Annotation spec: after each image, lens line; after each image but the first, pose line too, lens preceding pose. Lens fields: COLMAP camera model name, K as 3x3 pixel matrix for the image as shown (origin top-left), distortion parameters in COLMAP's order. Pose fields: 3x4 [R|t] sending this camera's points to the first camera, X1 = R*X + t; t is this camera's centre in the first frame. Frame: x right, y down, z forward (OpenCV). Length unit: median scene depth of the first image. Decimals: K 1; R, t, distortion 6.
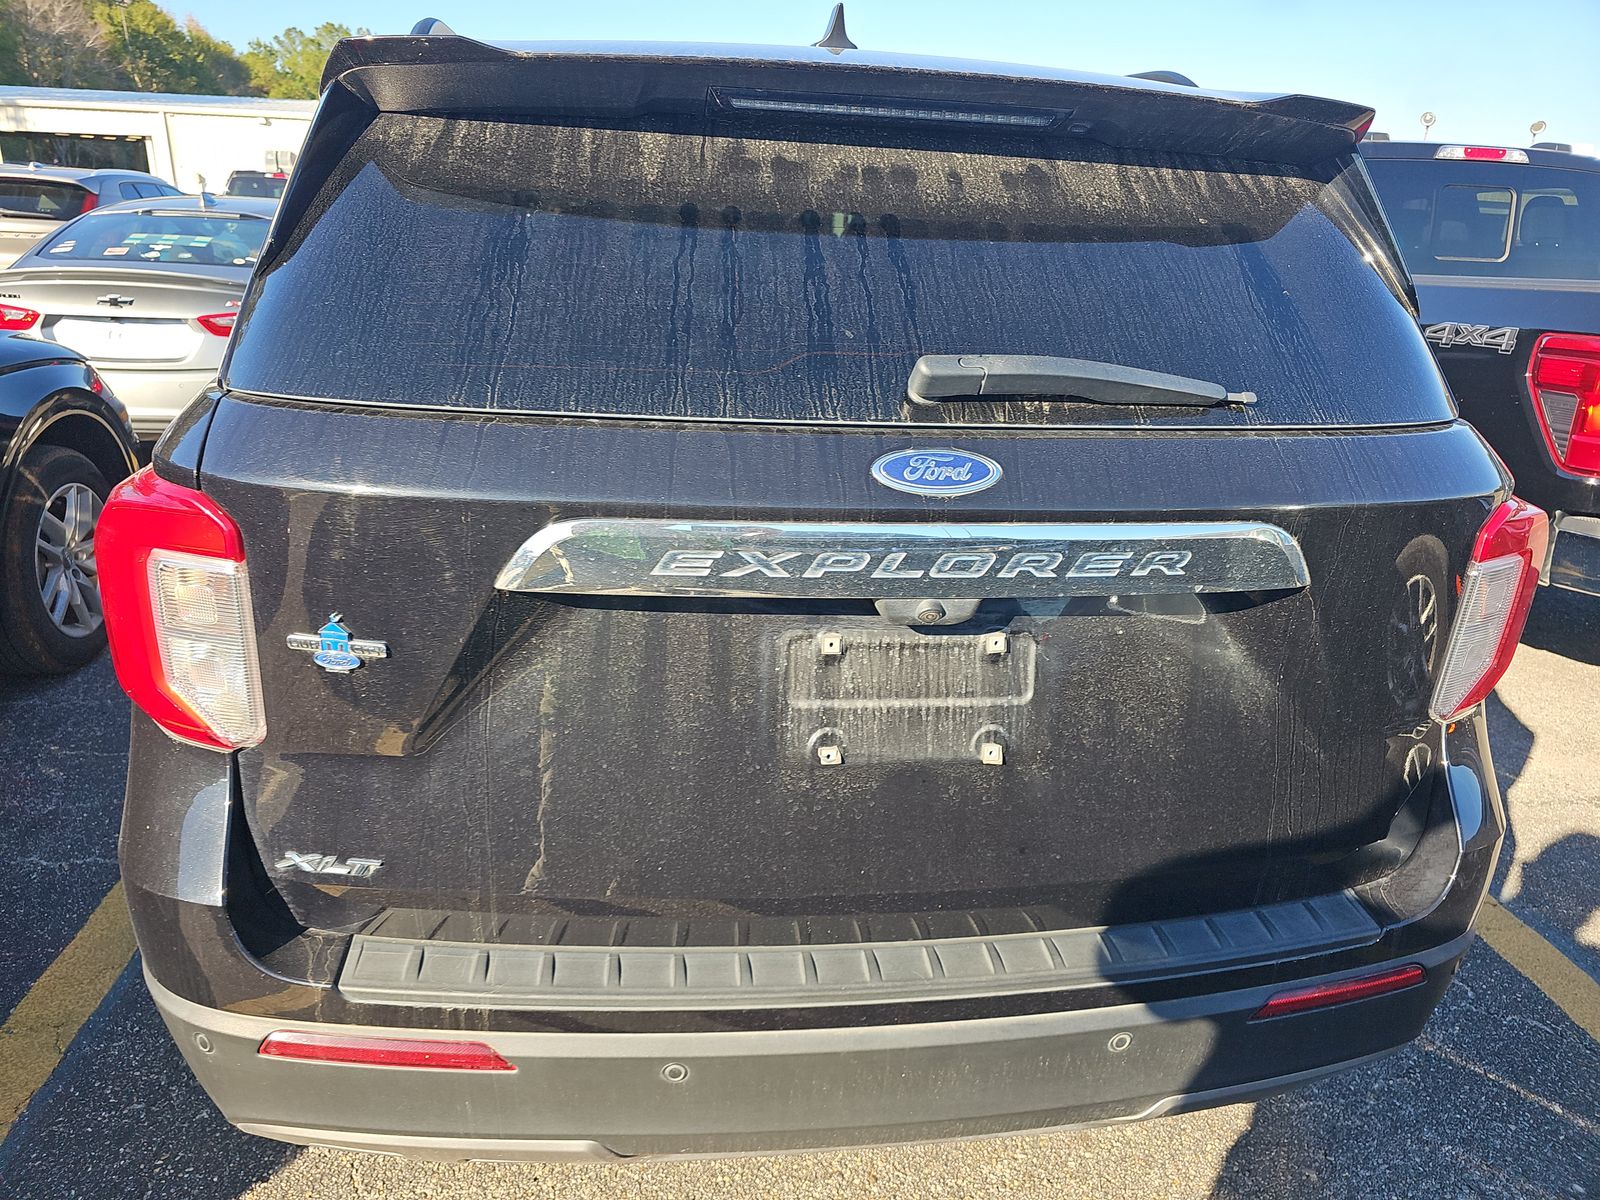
lens RADIAL K [[1068.6, 0, 800.0], [0, 1068.6, 600.0], [0, 0, 1]] dist [0.006639, 0.000341]
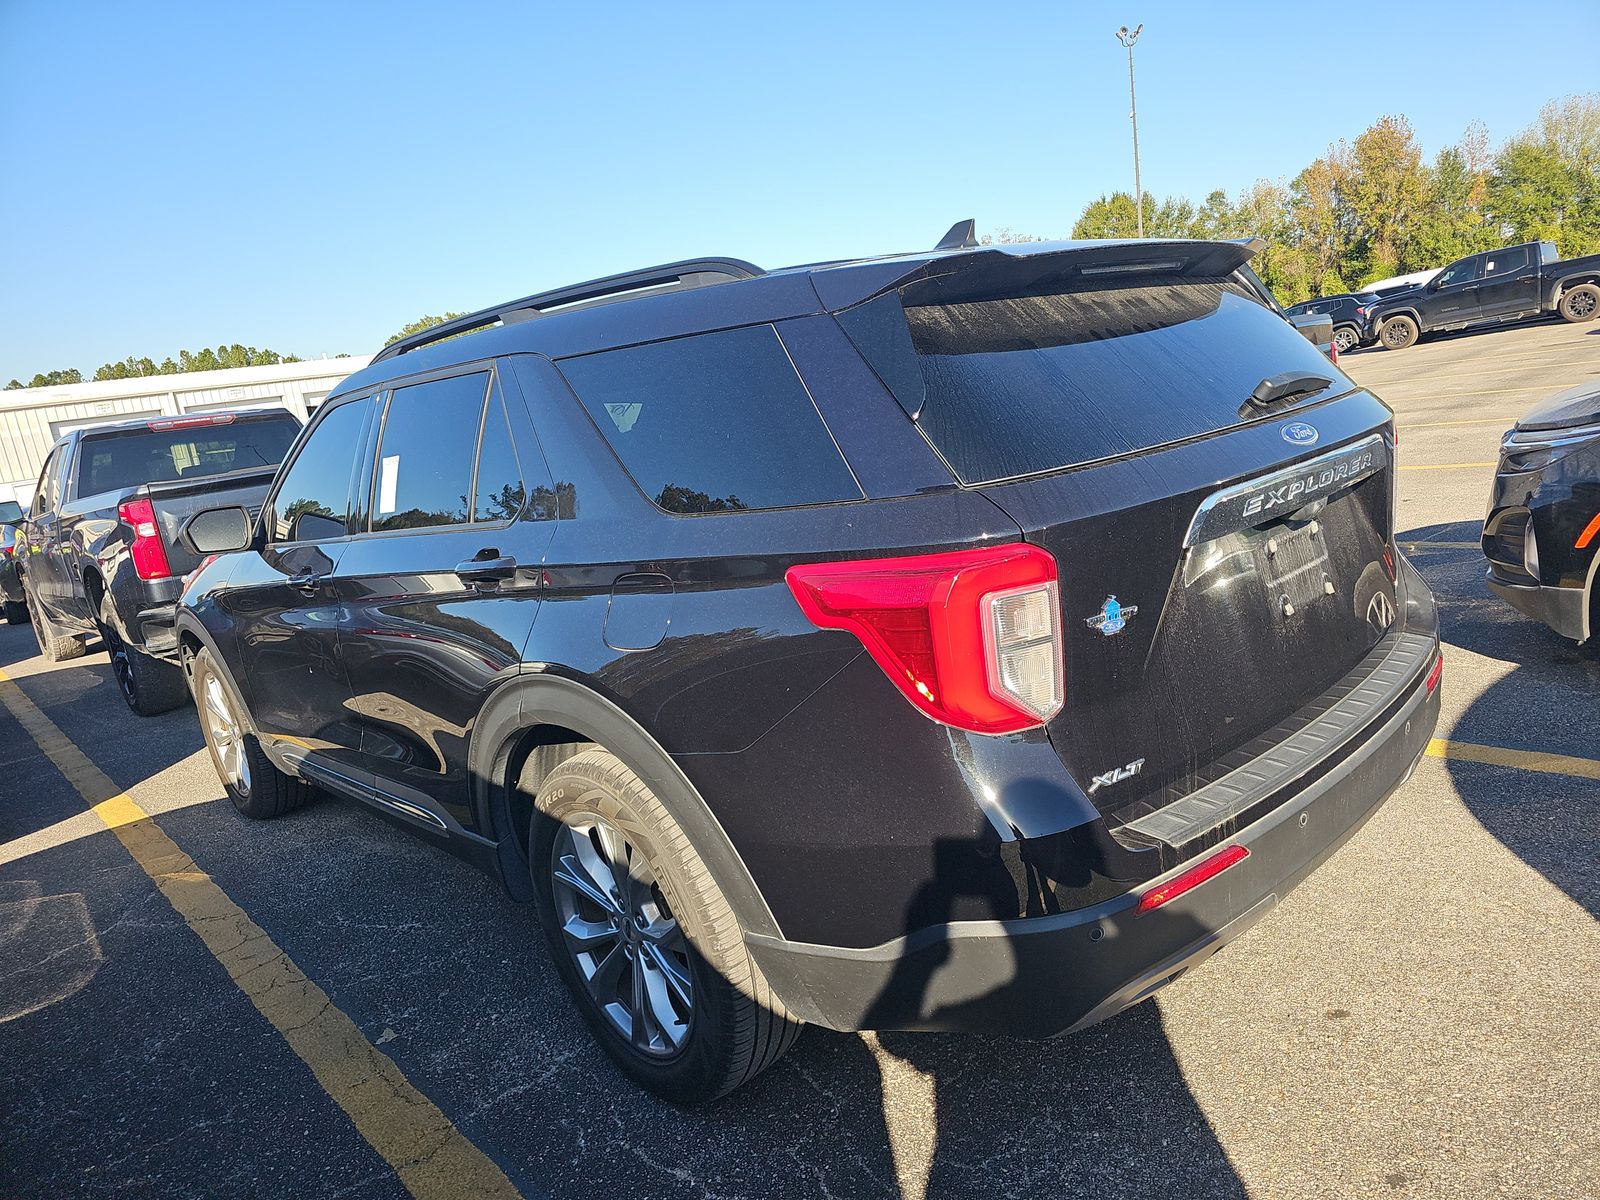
lens RADIAL K [[1068.6, 0, 800.0], [0, 1068.6, 600.0], [0, 0, 1]] dist [0.006639, 0.000341]
pose [[0.806093, -0.272262, 0.525440, -1.495949], [0.350010, 0.935283, -0.052334, -0.054541], [-0.477187, 0.226095, 0.849219, -0.098059]]
